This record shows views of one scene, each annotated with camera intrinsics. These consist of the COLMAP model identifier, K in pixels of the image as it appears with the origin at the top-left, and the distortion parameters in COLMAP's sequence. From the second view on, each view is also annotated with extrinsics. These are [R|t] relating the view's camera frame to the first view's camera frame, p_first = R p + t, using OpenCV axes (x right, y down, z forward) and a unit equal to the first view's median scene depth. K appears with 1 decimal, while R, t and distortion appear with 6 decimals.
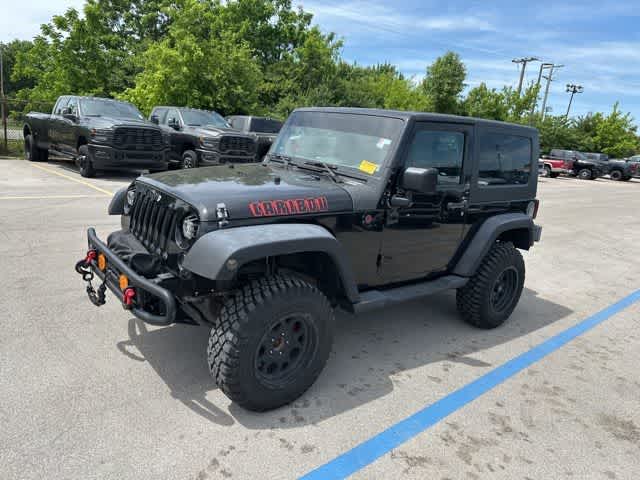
lens RADIAL K [[451.1, 0, 318.7], [0, 451.1, 243.0], [0, 0, 1]] dist [0.023194, -0.025736]
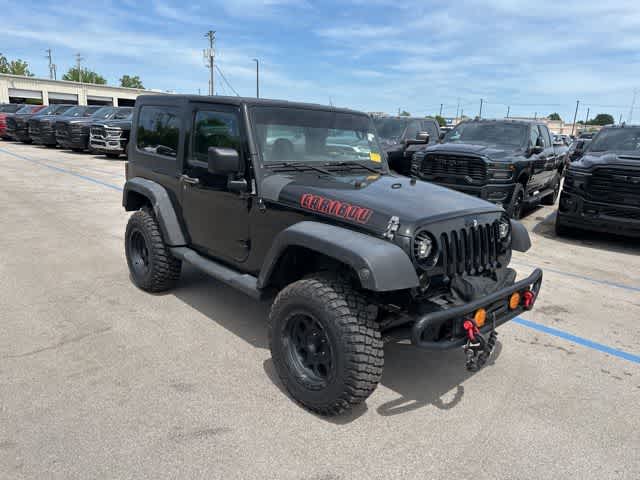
lens RADIAL K [[451.1, 0, 316.8], [0, 451.1, 242.9], [0, 0, 1]] dist [0.023194, -0.025736]
pose [[-0.050072, -0.353905, 0.933940, -1.053707], [0.193135, 0.914031, 0.356715, -0.396824], [-0.979894, 0.198238, 0.022584, 1.083107]]
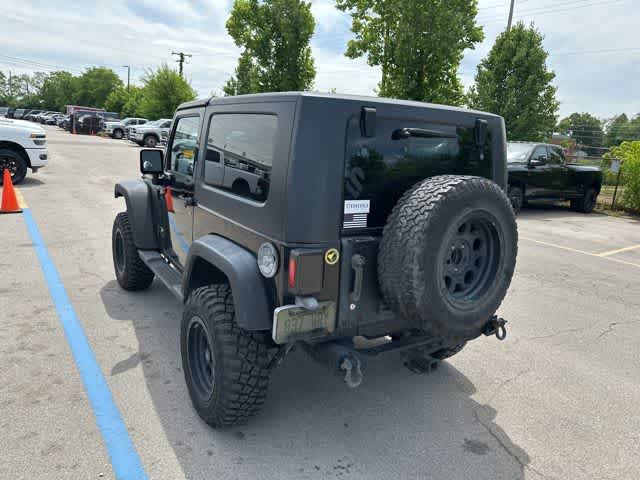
lens RADIAL K [[451.1, 0, 316.6], [0, 451.1, 239.9], [0, 0, 1]] dist [0.023194, -0.025736]
pose [[-0.104651, 0.118937, -0.987371, 1.175097], [-0.316398, 0.937256, 0.146435, -0.225925], [0.942836, 0.327727, -0.060453, 1.349501]]
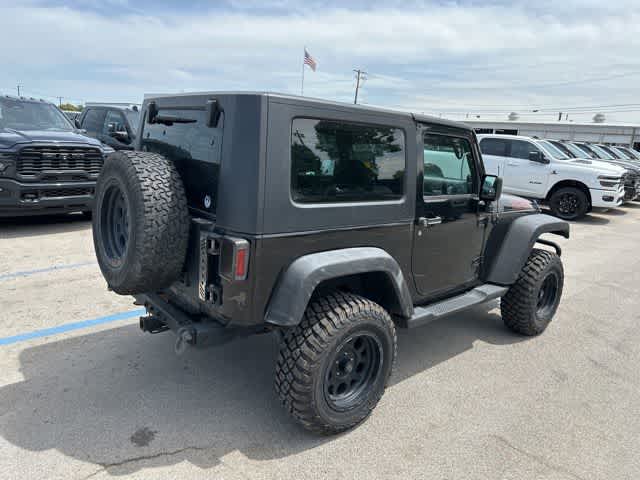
lens RADIAL K [[451.1, 0, 322.8], [0, 451.1, 241.1], [0, 0, 1]] dist [0.023194, -0.025736]
pose [[-0.985660, -0.158228, -0.058629, 0.262514], [-0.167618, 0.878099, 0.448159, -0.522752], [-0.019429, 0.451560, -0.892029, 2.157612]]
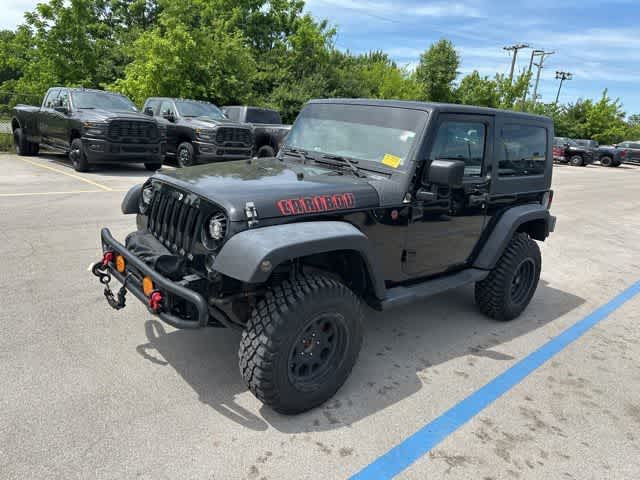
lens RADIAL K [[451.1, 0, 325.8], [0, 451.1, 243.8], [0, 0, 1]] dist [0.023194, -0.025736]
pose [[0.999349, -0.019146, 0.030573, -0.061138], [0.018413, 0.999541, 0.024075, -0.013673], [-0.031020, -0.023496, 0.999243, 0.022362]]
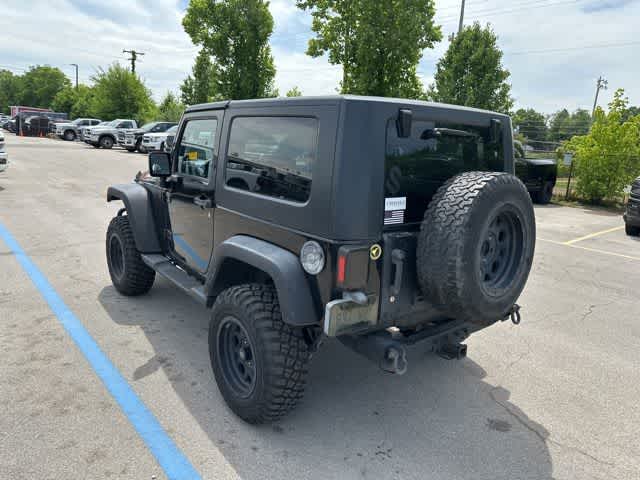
lens RADIAL K [[451.1, 0, 315.0], [0, 451.1, 238.9], [0, 0, 1]] dist [0.023194, -0.025736]
pose [[-0.014421, 0.122919, -0.992312, 1.207654], [-0.295862, 0.947451, 0.121662, -0.192565], [0.955122, 0.295342, 0.022704, 1.239052]]
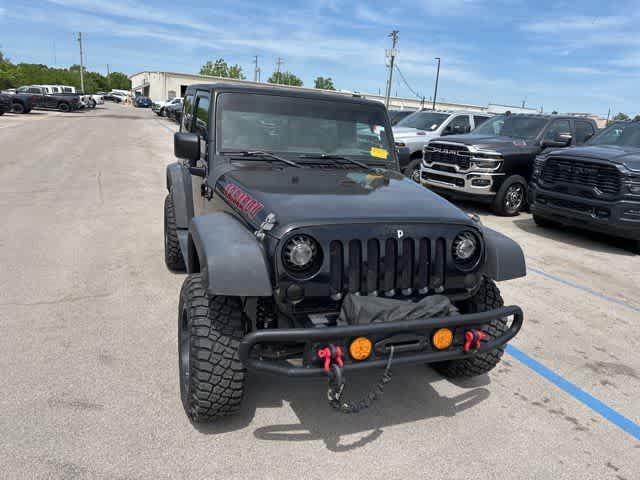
lens RADIAL K [[451.1, 0, 321.5], [0, 451.1, 237.0], [0, 0, 1]] dist [0.023194, -0.025736]
pose [[0.332309, -0.325931, 0.885065, -0.914341], [0.199743, 0.941428, 0.271691, -0.279678], [-0.921777, 0.086500, 0.377947, 0.668057]]
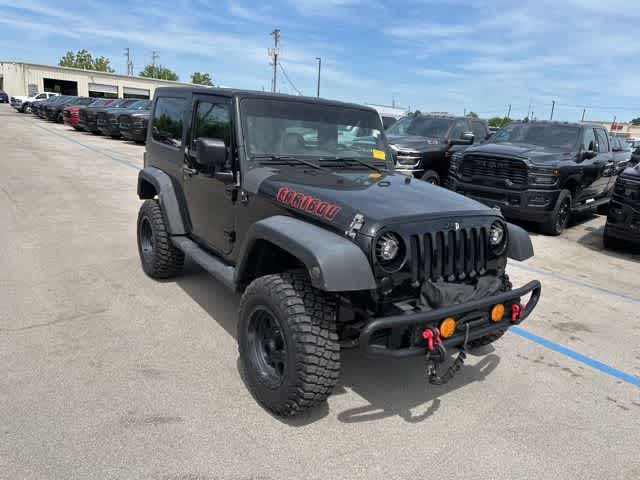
lens RADIAL K [[451.1, 0, 318.1], [0, 451.1, 237.6], [0, 0, 1]] dist [0.023194, -0.025736]
pose [[0.085068, -0.345244, 0.934650, -1.031367], [0.183717, 0.927401, 0.325845, -0.356360], [-0.979291, 0.143992, 0.142319, 0.936605]]
